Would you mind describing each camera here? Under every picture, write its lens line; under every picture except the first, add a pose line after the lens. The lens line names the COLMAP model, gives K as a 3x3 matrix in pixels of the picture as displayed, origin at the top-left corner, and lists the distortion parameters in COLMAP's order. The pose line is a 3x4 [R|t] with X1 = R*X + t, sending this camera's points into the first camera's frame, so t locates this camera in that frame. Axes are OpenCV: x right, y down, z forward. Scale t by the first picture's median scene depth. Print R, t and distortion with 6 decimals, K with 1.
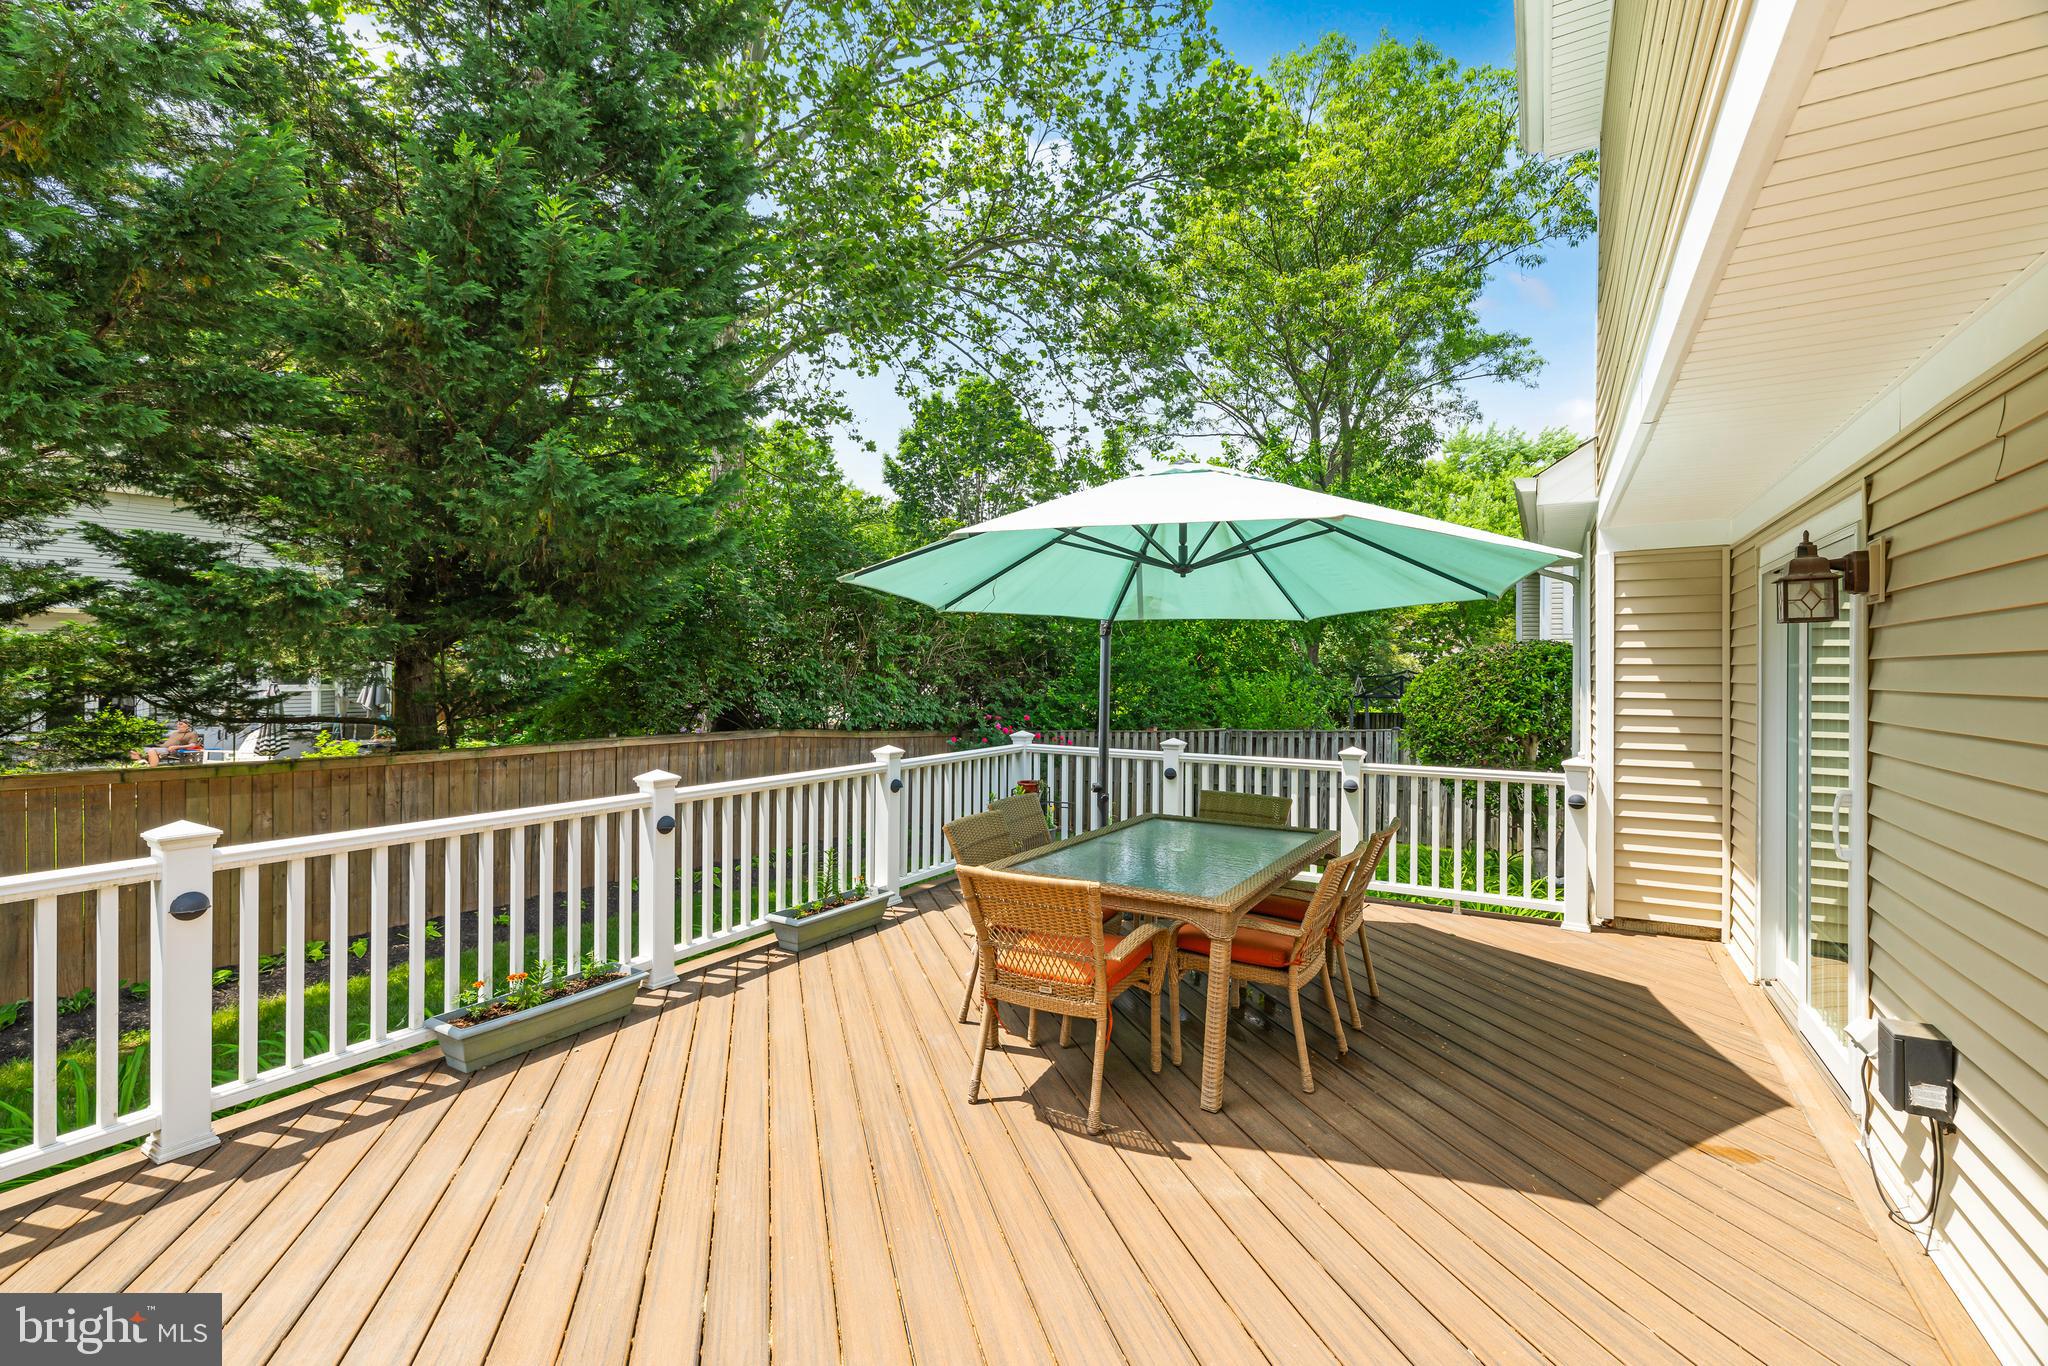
lens RADIAL K [[890.9, 0, 1023.6], [0, 890.9, 686.0], [0, 0, 1]] dist [-0.004938, -0.001473]
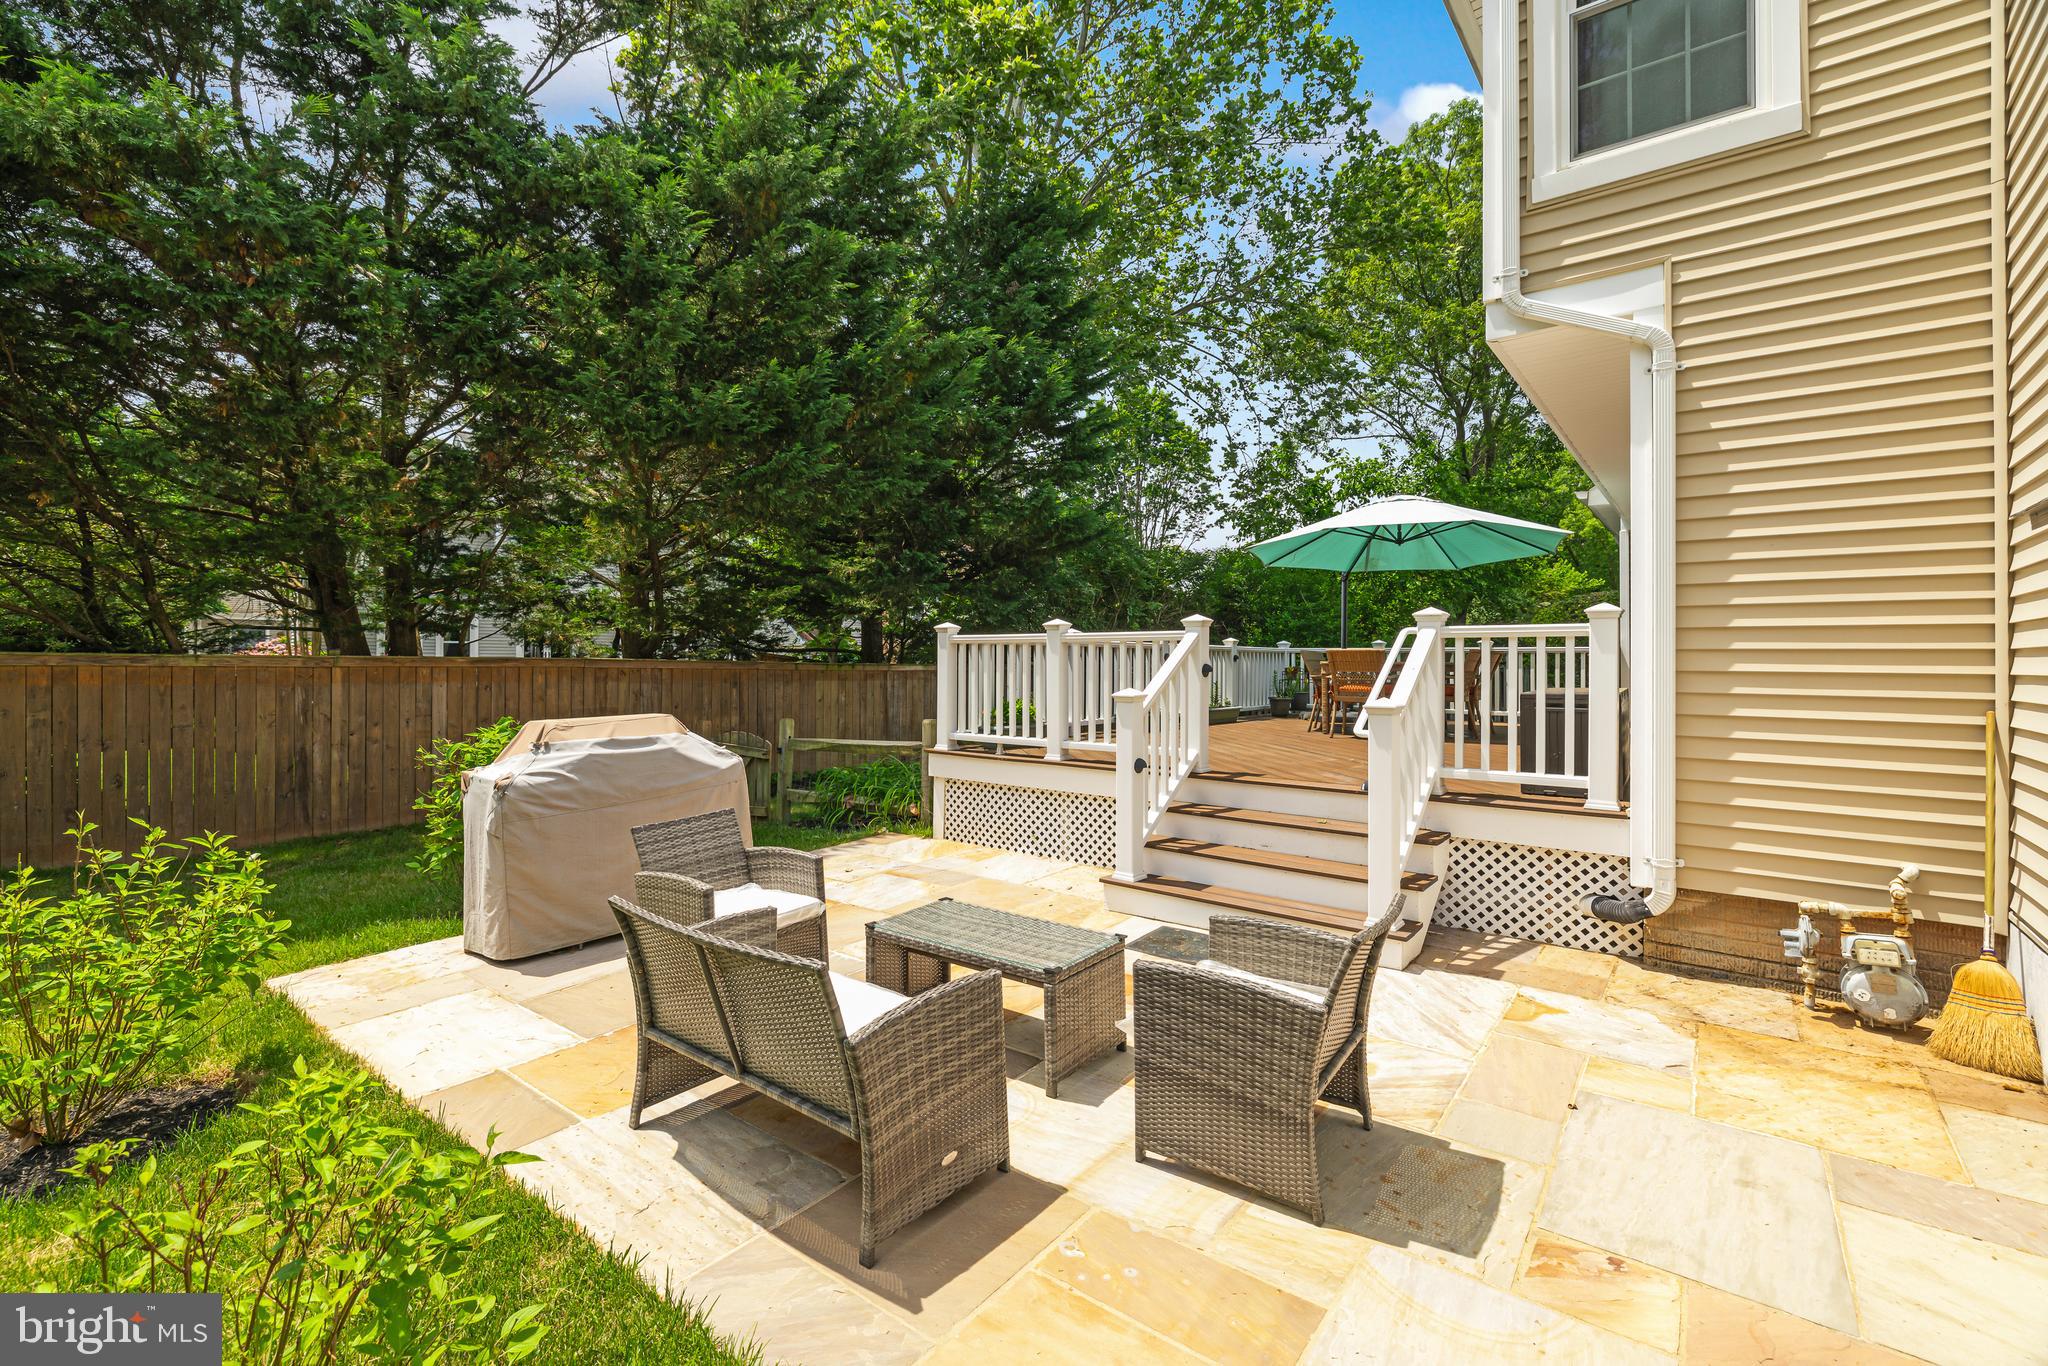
lens RADIAL K [[890.9, 0, 1020.6], [0, 890.9, 661.1], [0, 0, 1]] dist [-0.004938, -0.001473]
pose [[0.989630, -0.003014, -0.143611, -0.094806], [0.000549, 0.999852, -0.017196, 0.043688], [0.143642, 0.016939, 0.989485, -0.287015]]
